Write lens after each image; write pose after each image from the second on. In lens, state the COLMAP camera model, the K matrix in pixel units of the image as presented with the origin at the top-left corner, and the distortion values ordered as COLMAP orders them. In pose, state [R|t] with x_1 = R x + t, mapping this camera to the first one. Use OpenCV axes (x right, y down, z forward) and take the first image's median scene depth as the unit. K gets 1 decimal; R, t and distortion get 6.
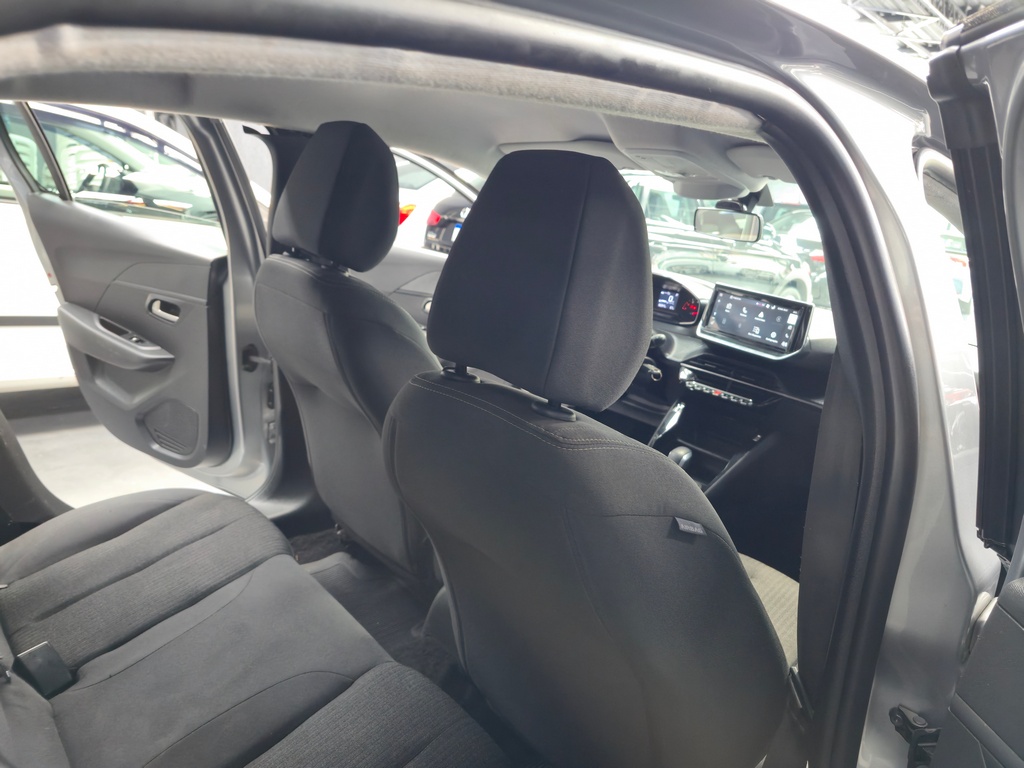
lens RADIAL K [[687.2, 0, 512.0], [0, 687.2, 384.0], [0, 0, 1]] dist [0.065401, -0.089372]
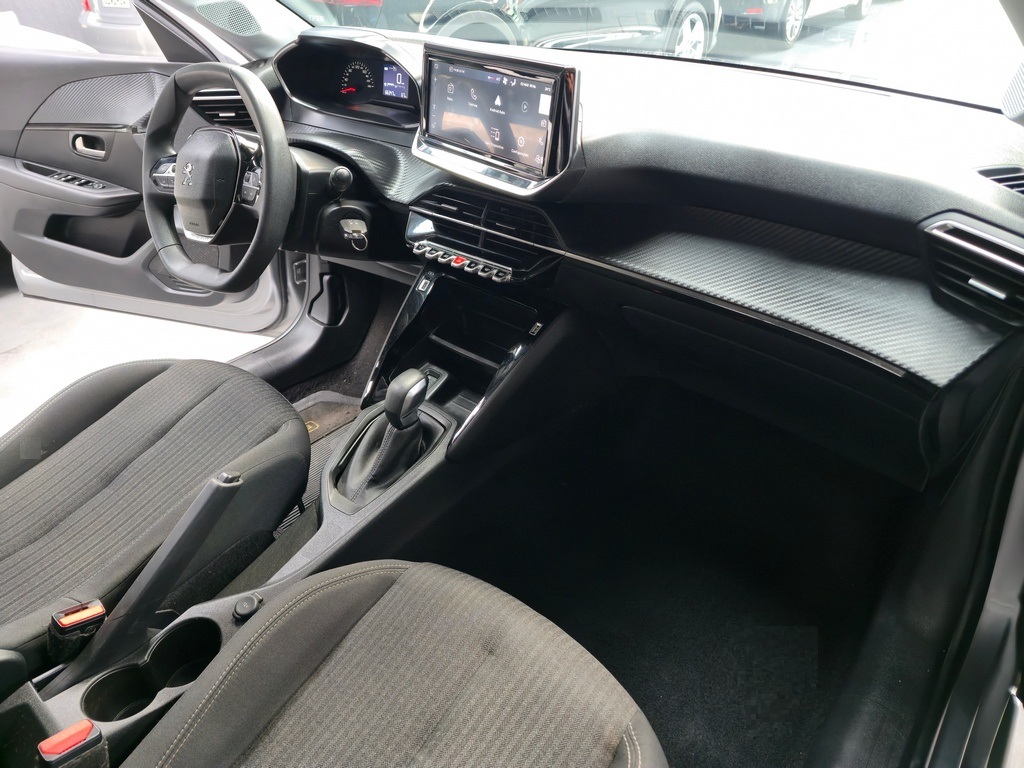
lens RADIAL K [[672.4, 0, 510.8], [0, 672.4, 400.9], [0, 0, 1]] dist [0.010789, 0.001419]
pose [[0.980004, -0.196084, 0.033813, 0.308488], [0.172545, 0.922093, 0.346371, -0.066556], [-0.099097, -0.333611, 0.937488, 0.460946]]
